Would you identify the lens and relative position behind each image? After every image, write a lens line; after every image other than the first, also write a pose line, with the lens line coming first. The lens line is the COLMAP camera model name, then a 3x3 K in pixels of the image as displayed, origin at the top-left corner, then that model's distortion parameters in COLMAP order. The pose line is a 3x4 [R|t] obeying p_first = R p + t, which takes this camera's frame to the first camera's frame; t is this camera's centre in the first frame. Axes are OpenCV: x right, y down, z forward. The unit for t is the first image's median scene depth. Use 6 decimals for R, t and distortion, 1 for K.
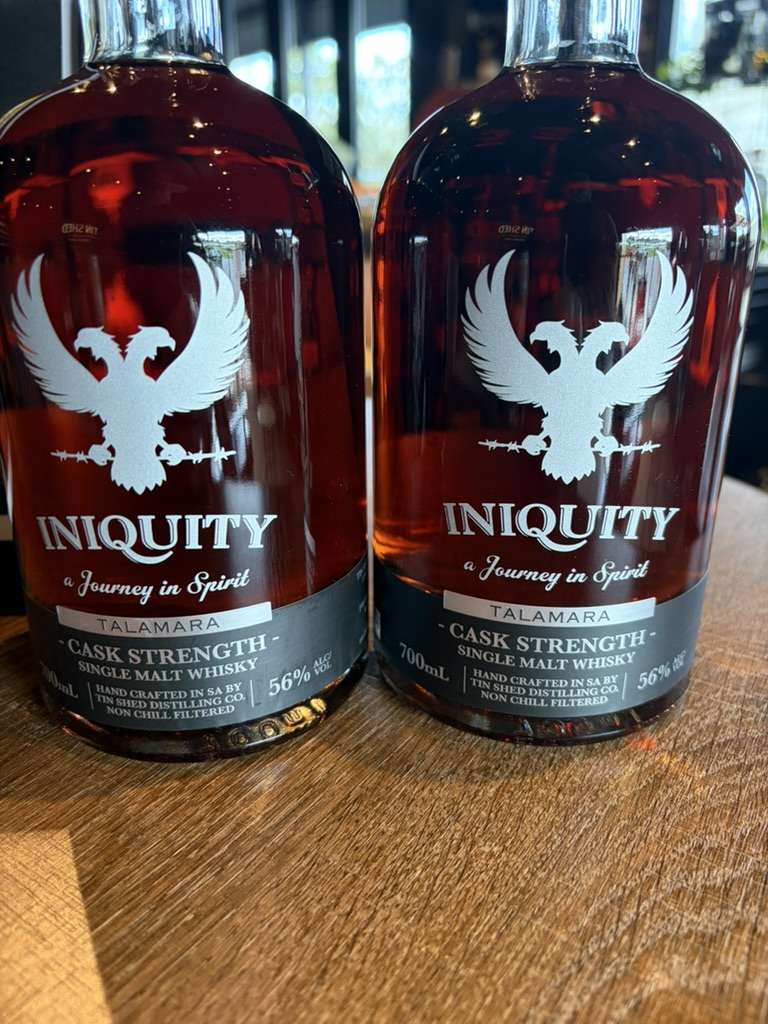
lens RADIAL K [[779.4, 0, 392.5], [0, 779.4, 515.6], [0, 0, 1]] dist [-0.027585, -0.011041]
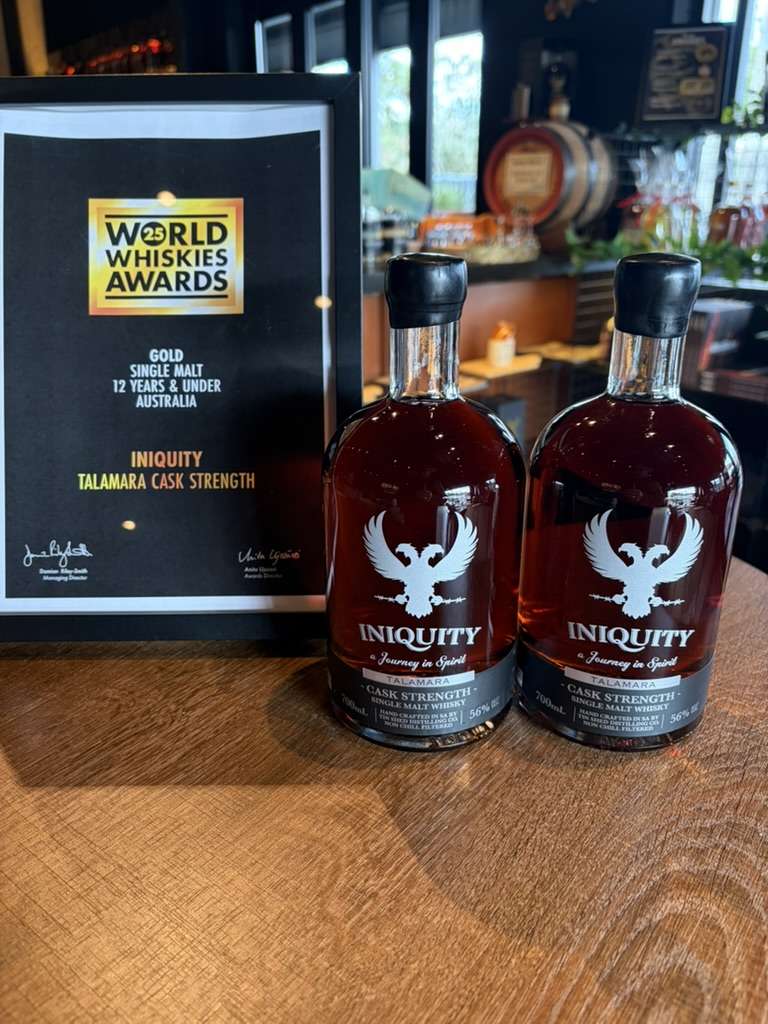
lens RADIAL K [[779.4, 0, 376.6], [0, 779.4, 504.8], [0, 0, 1]] dist [-0.027585, -0.011041]
pose [[0.996577, 0.023937, -0.079130, -0.269506], [-0.024100, 0.999709, -0.001115, -0.303779], [0.079080, 0.003018, 0.996864, -0.975910]]
